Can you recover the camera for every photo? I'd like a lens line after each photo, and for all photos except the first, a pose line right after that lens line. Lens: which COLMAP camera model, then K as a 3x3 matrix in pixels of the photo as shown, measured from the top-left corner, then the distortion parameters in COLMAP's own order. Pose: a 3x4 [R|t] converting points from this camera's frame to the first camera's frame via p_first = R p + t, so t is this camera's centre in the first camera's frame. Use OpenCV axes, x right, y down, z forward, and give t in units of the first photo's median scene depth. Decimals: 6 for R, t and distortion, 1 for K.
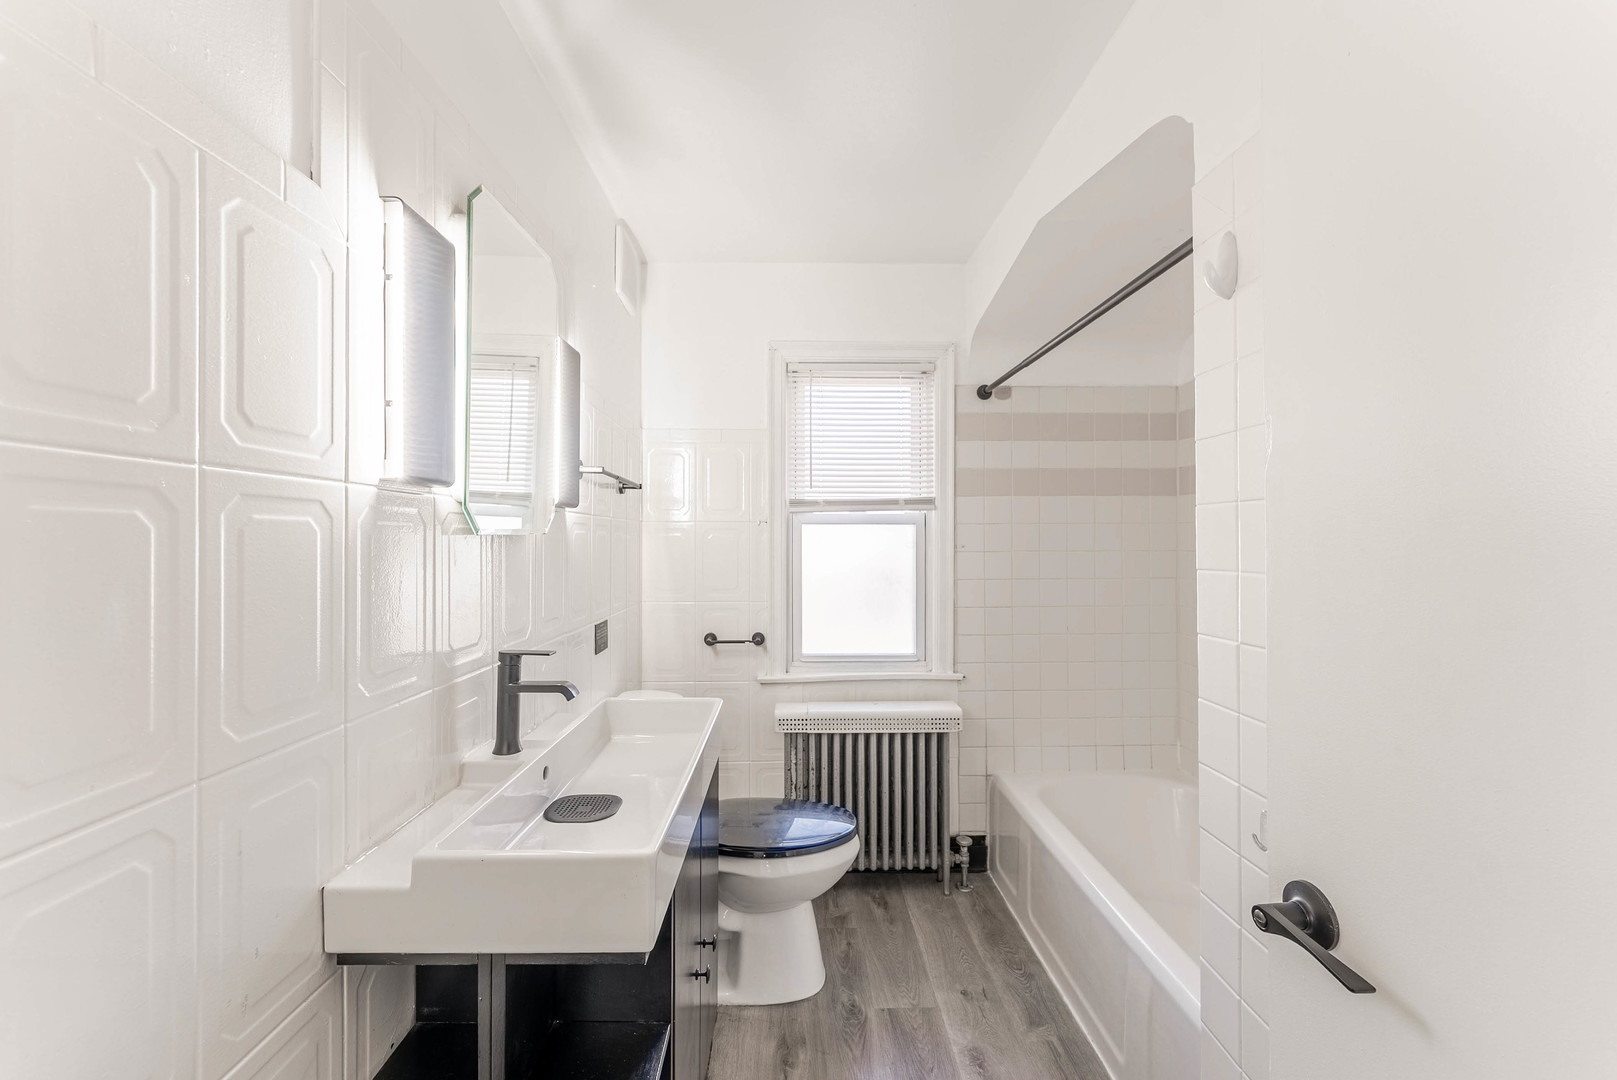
lens RADIAL K [[661.8, 0, 804.2], [0, 661.8, 537.0], [0, 0, 1]] dist [-0.000110, -0.000123]
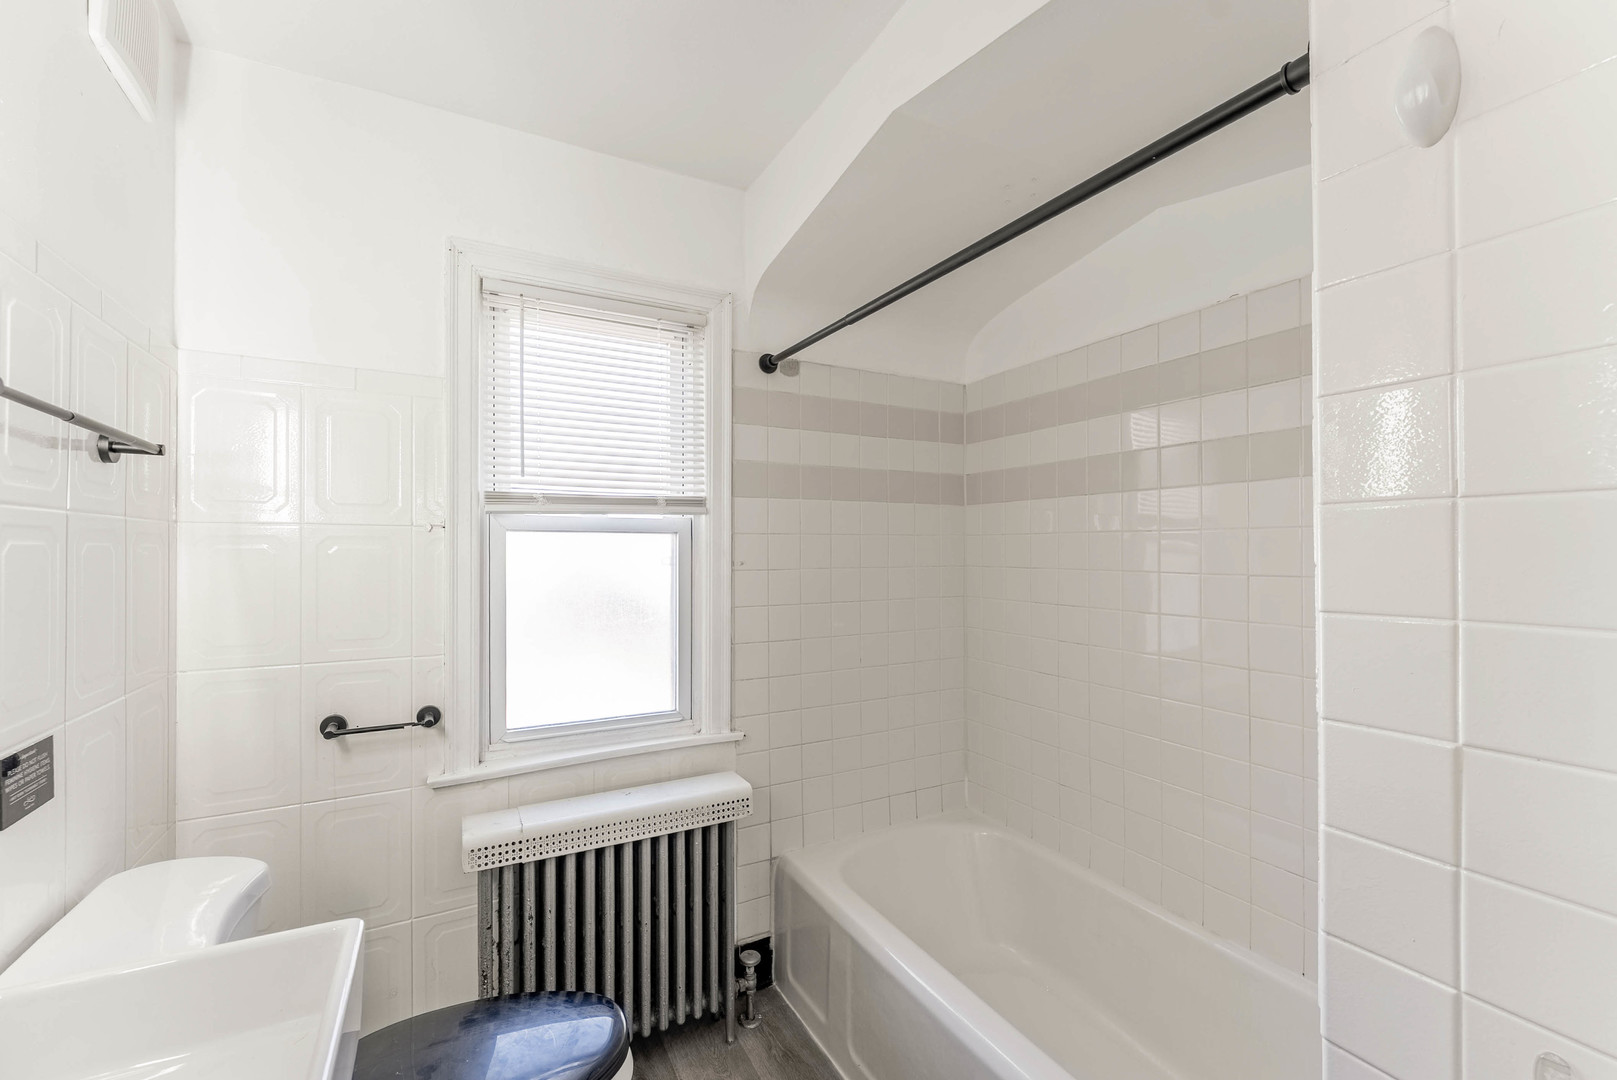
lens RADIAL K [[661.8, 0, 820.7], [0, 661.8, 551.1], [0, 0, 1]] dist [-0.000110, -0.000123]
pose [[0.882778, 0.000534, 0.469790, -0.037095], [-0.001827, 0.999996, 0.002295, -0.001650], [-0.469787, -0.002884, 0.882775, 0.289957]]
